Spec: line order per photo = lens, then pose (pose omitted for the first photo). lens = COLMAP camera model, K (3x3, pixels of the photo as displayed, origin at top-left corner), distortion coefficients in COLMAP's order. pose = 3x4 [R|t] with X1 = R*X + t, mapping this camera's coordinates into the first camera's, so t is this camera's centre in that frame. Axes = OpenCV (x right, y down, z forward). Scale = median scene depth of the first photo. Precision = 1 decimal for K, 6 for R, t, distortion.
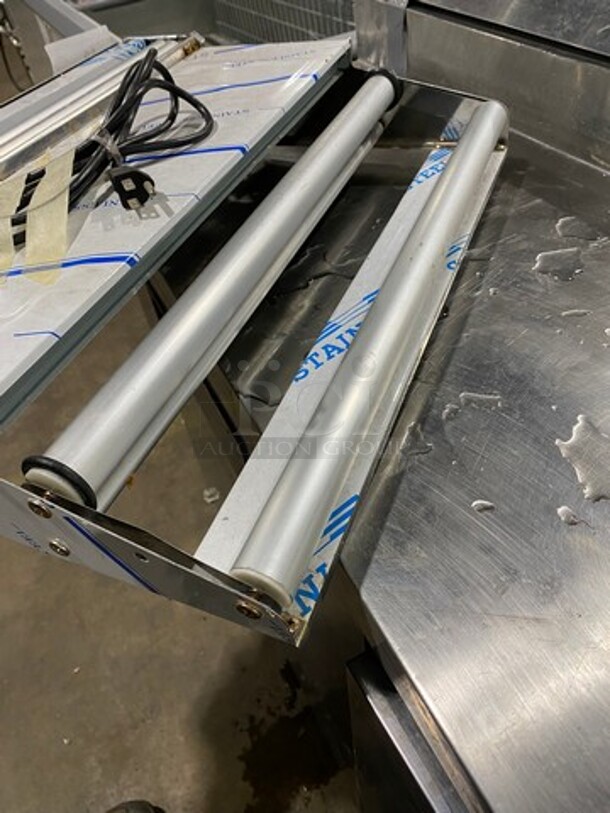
lens RADIAL K [[598.7, 0, 305.0], [0, 598.7, 406.5], [0, 0, 1]] dist [0.020652, -0.001781]
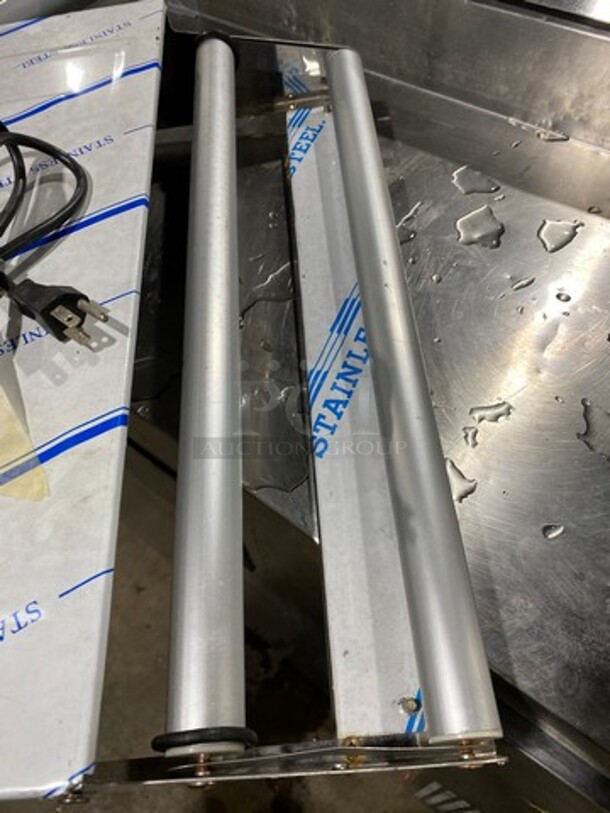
lens RADIAL K [[598.7, 0, 305.0], [0, 598.7, 406.5], [0, 0, 1]] dist [0.020652, -0.001781]
pose [[0.888543, -0.359828, 0.284631, -0.256344], [0.306470, 0.927184, 0.215418, -0.304723], [-0.341419, -0.104178, 0.934120, 0.170270]]
